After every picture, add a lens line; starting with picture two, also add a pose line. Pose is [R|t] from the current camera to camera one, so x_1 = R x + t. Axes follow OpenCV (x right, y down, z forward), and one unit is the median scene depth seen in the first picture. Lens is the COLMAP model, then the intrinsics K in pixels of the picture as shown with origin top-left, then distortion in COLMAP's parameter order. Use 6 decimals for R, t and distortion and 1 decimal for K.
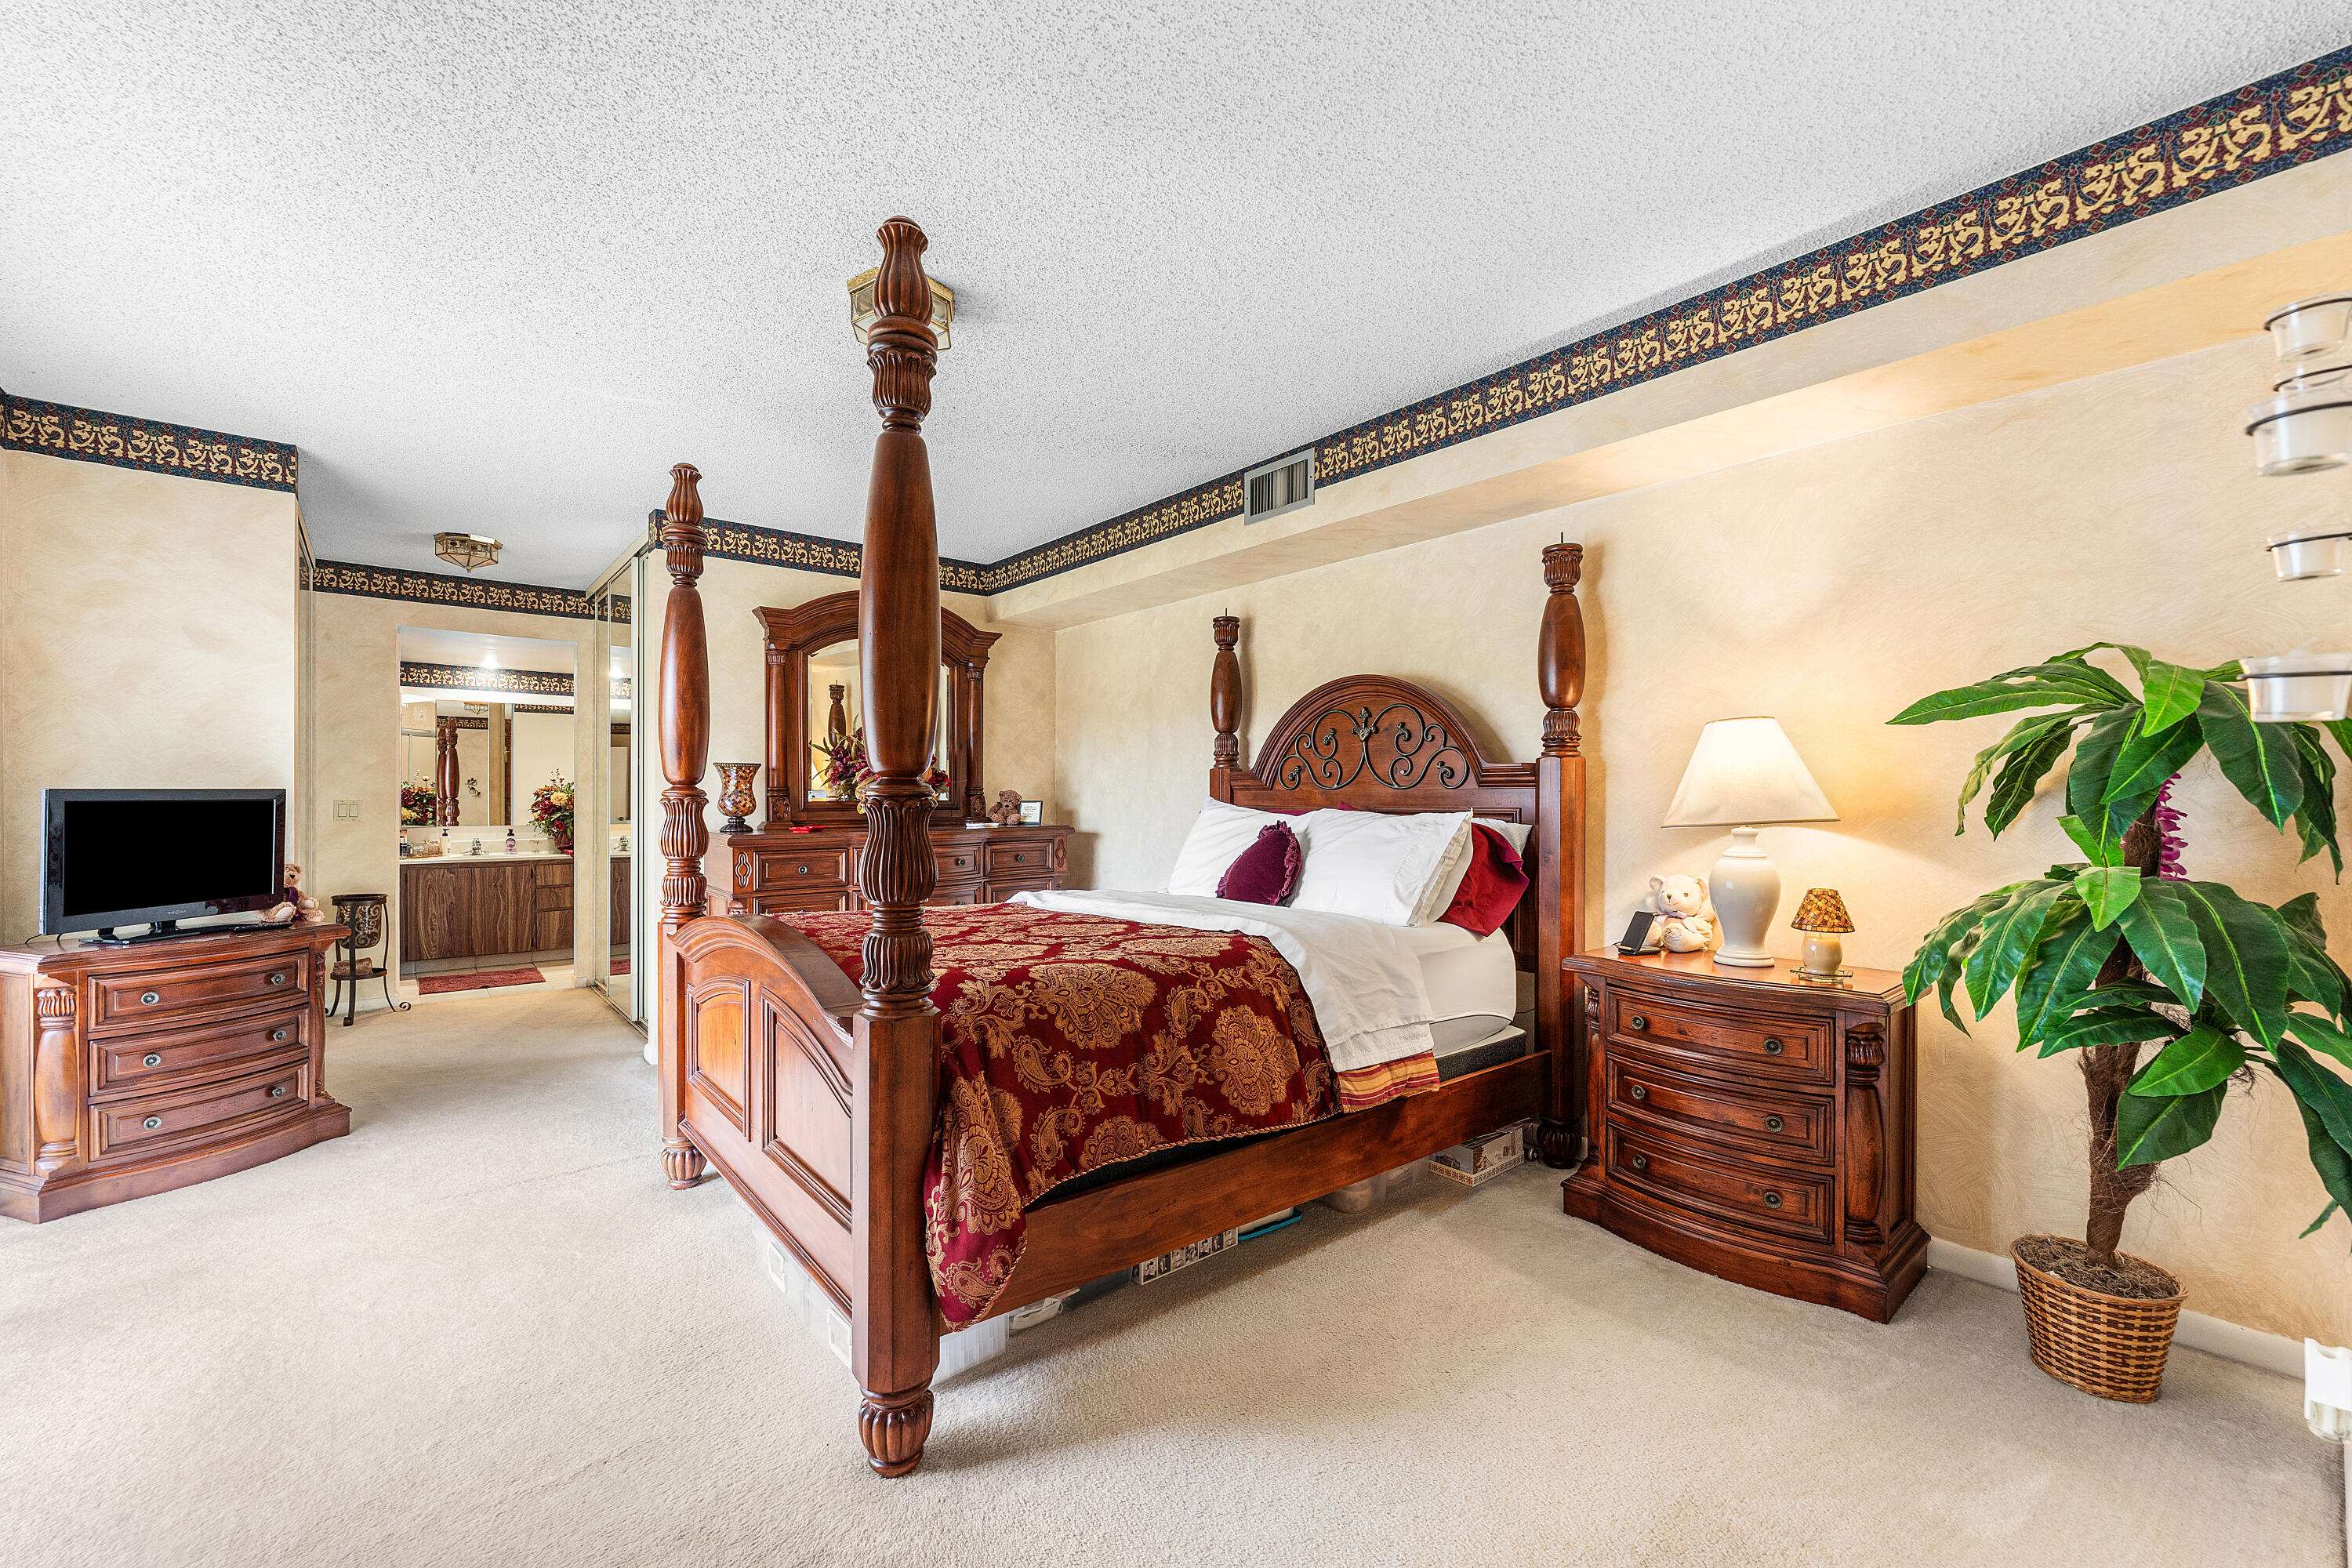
lens RADIAL K [[982.5, 0, 1179.2], [0, 982.5, 796.5], [0, 0, 1]] dist [-0.000456, -0.000271]
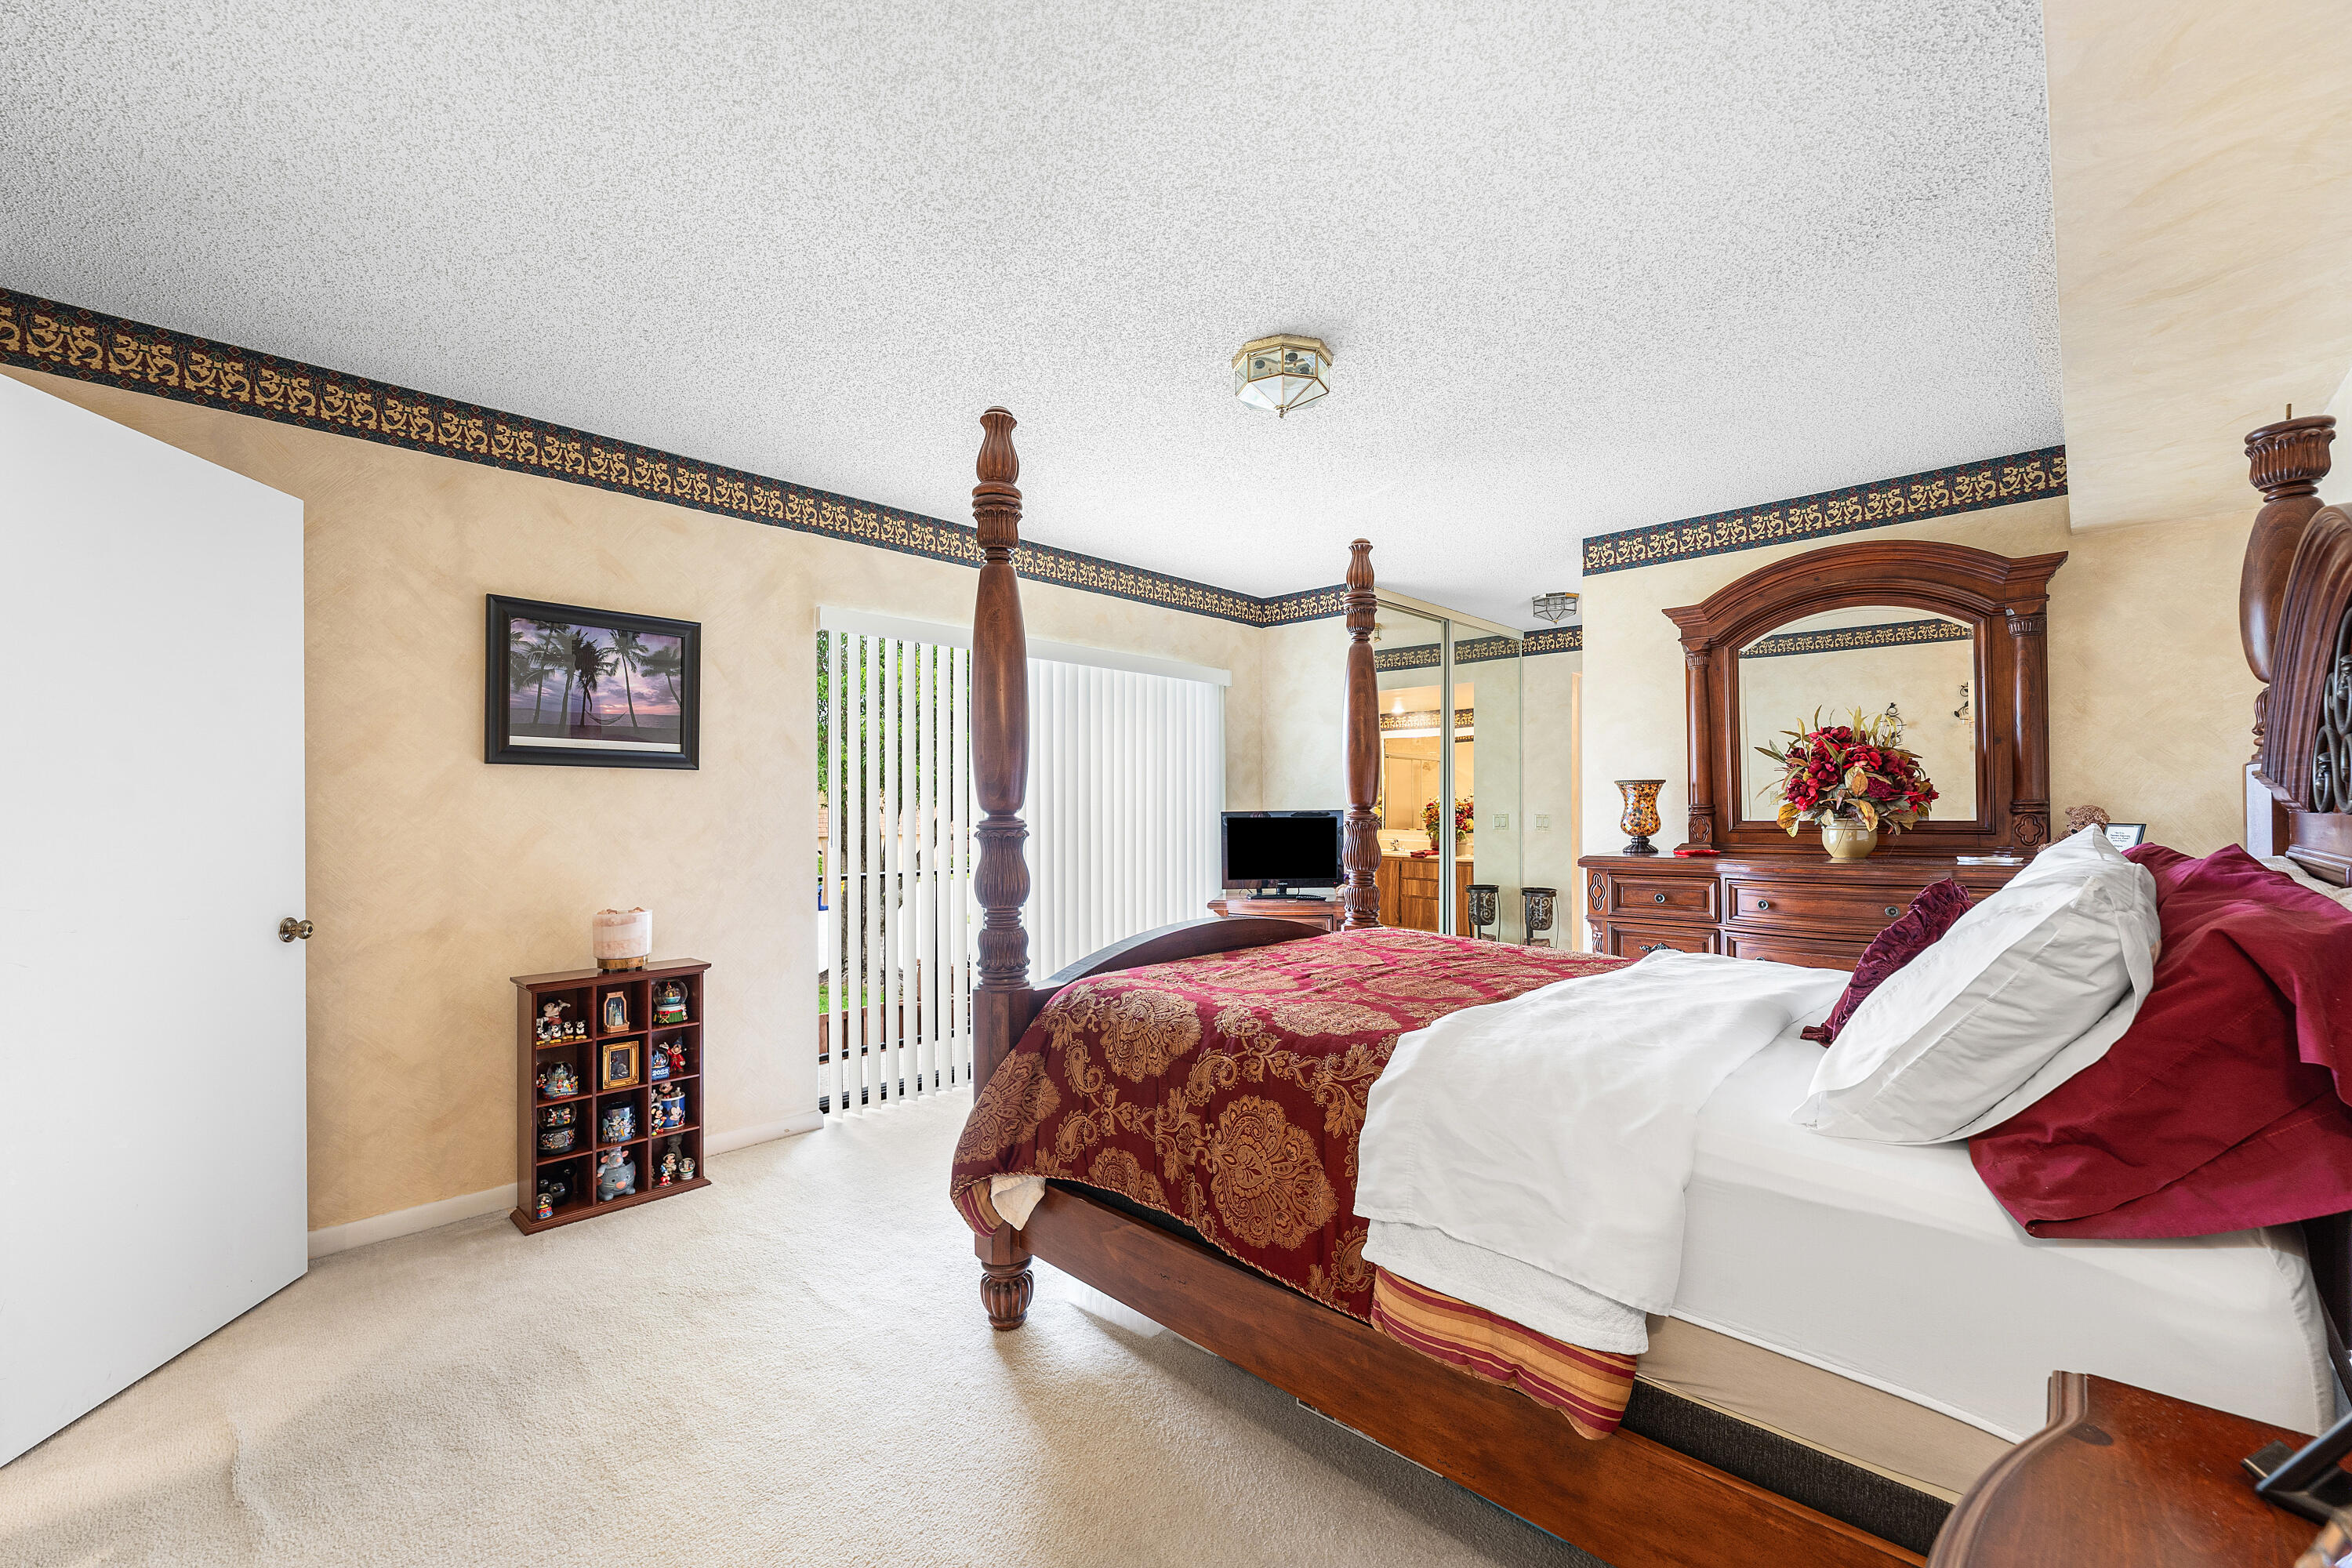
lens RADIAL K [[982.5, 0, 1179.2], [0, 982.5, 796.5], [0, 0, 1]] dist [-0.000456, -0.000271]
pose [[0.097378, -0.008888, -0.995208, 0.481003], [0.008129, 0.999934, -0.008135, -0.014280], [0.995214, -0.007298, 0.097443, 0.487413]]
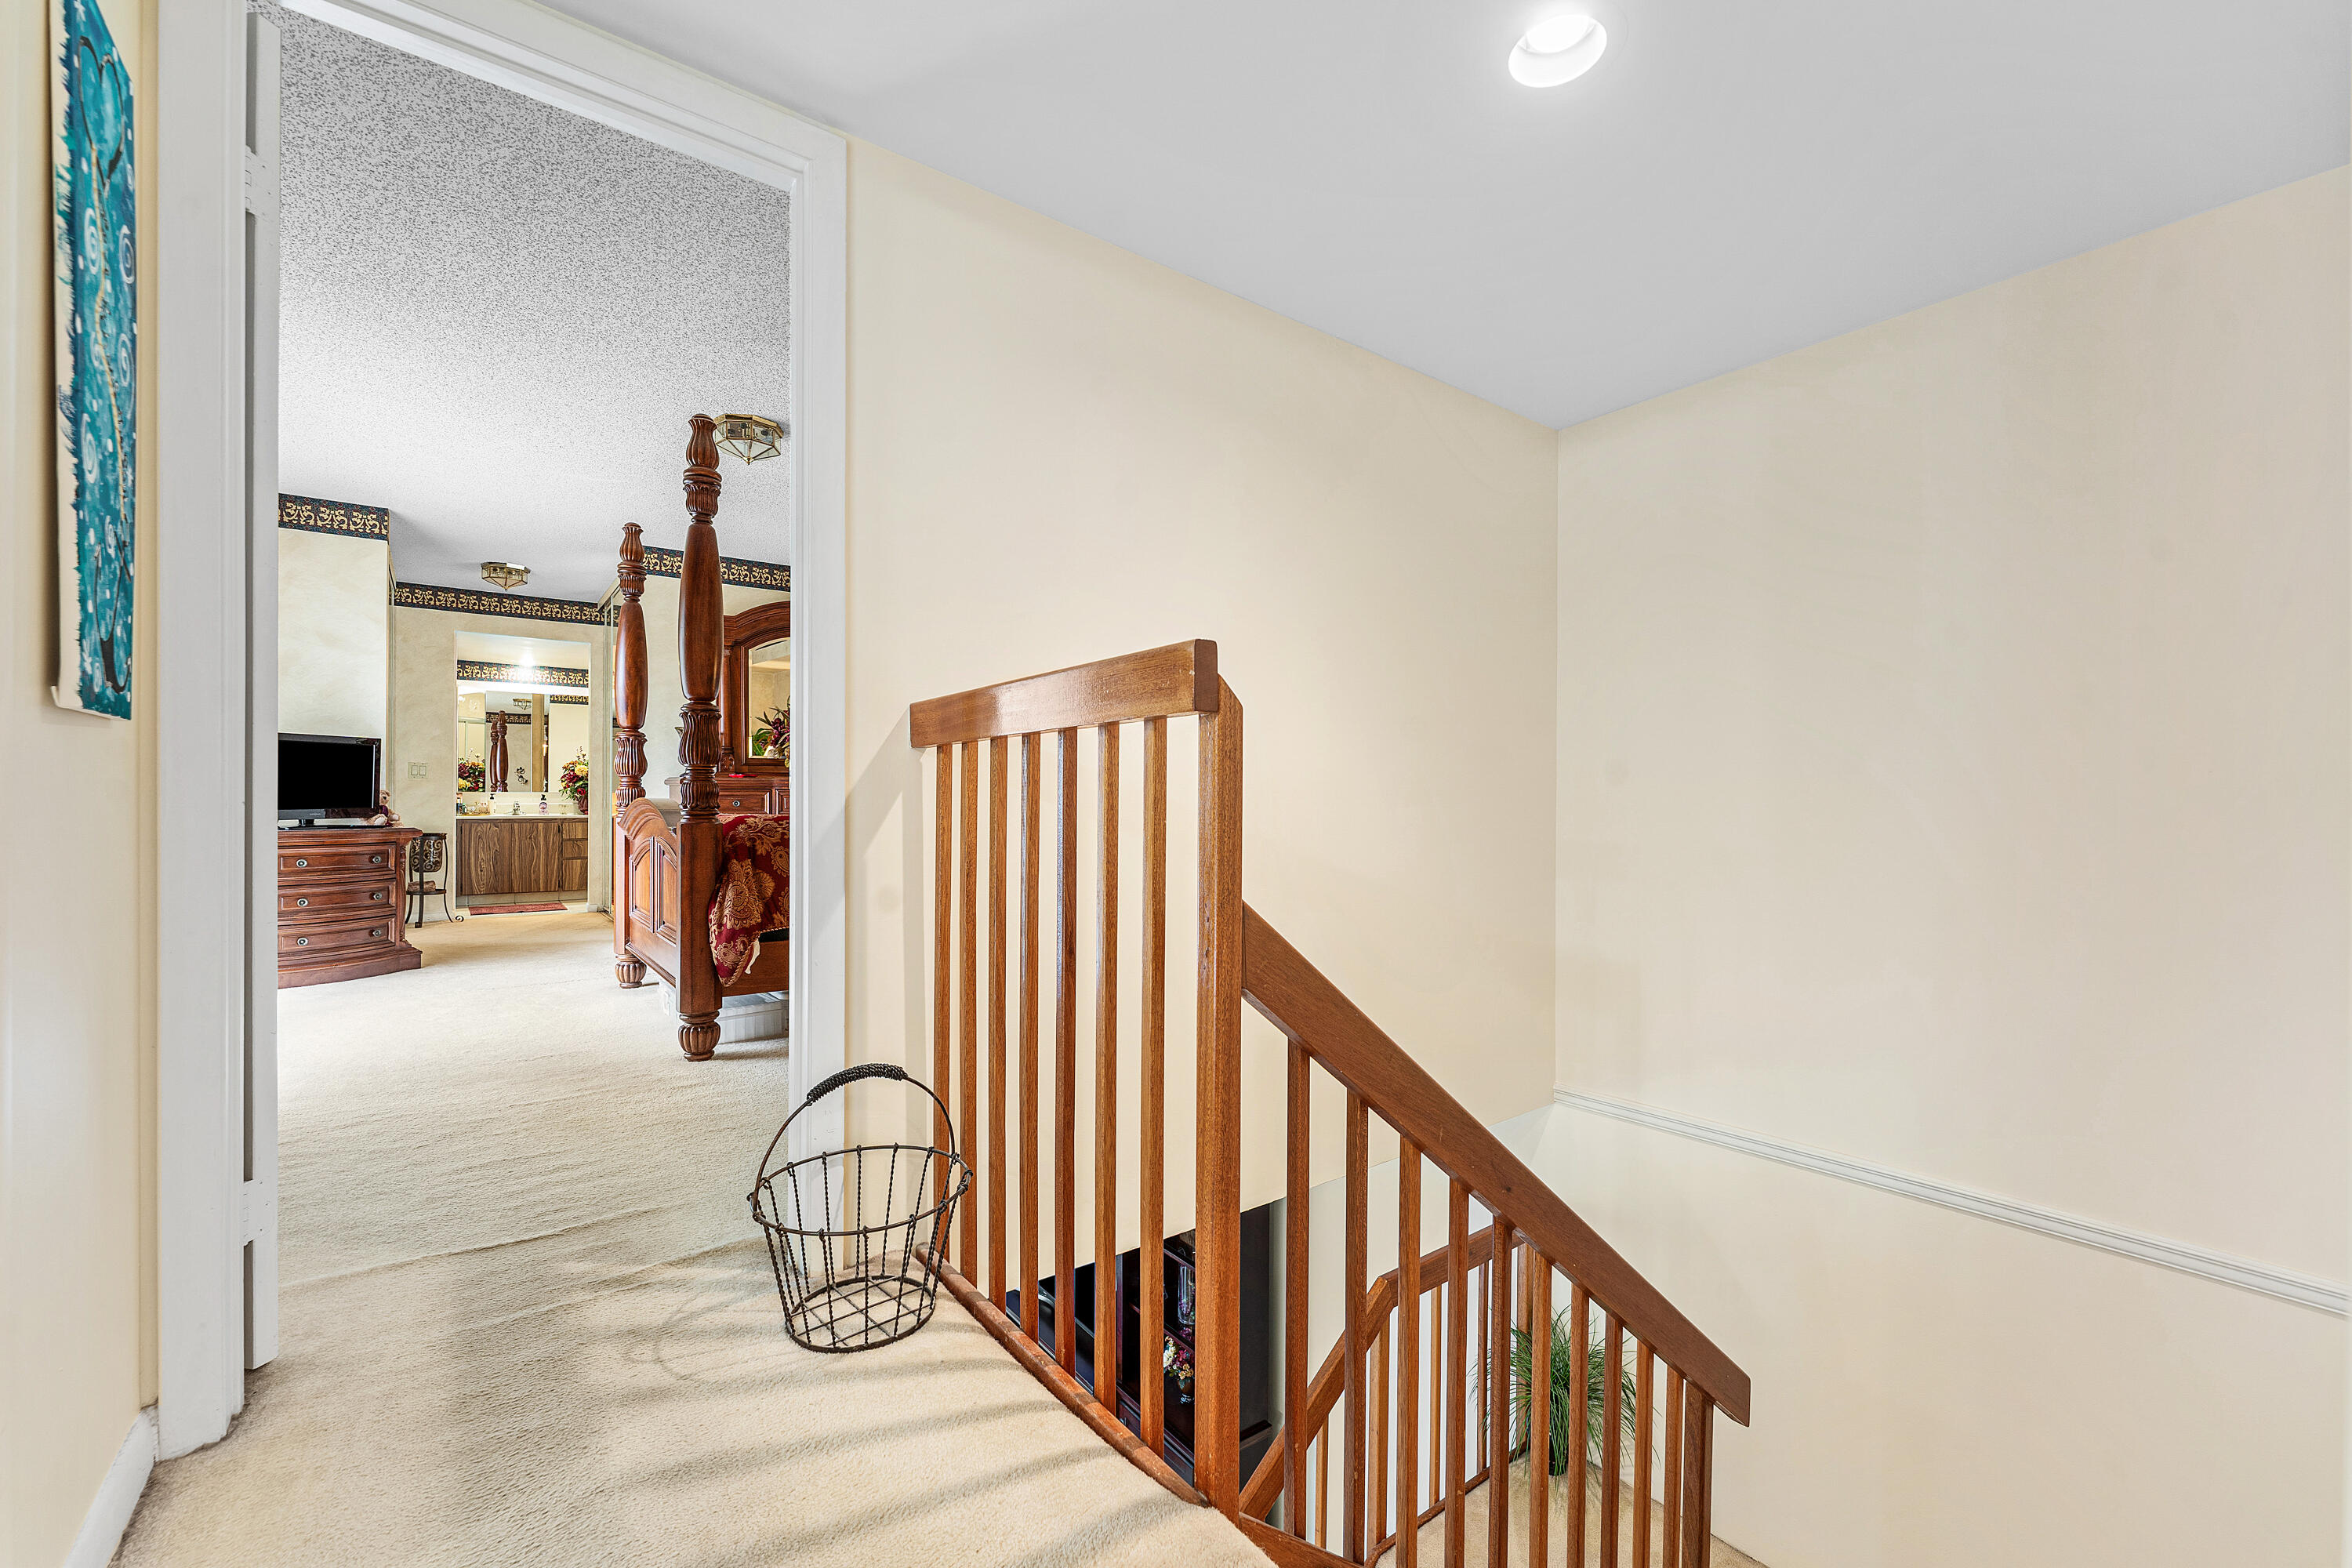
lens RADIAL K [[995.6, 0, 1179.4], [0, 995.6, 794.0], [0, 0, 1]] dist [-0.000073, -0.000149]
pose [[0.998956, -0.001787, -0.045649, 0.298122], [0.001435, 0.999969, -0.007735, 0.071448], [0.045661, 0.007661, 0.998928, -0.365185]]
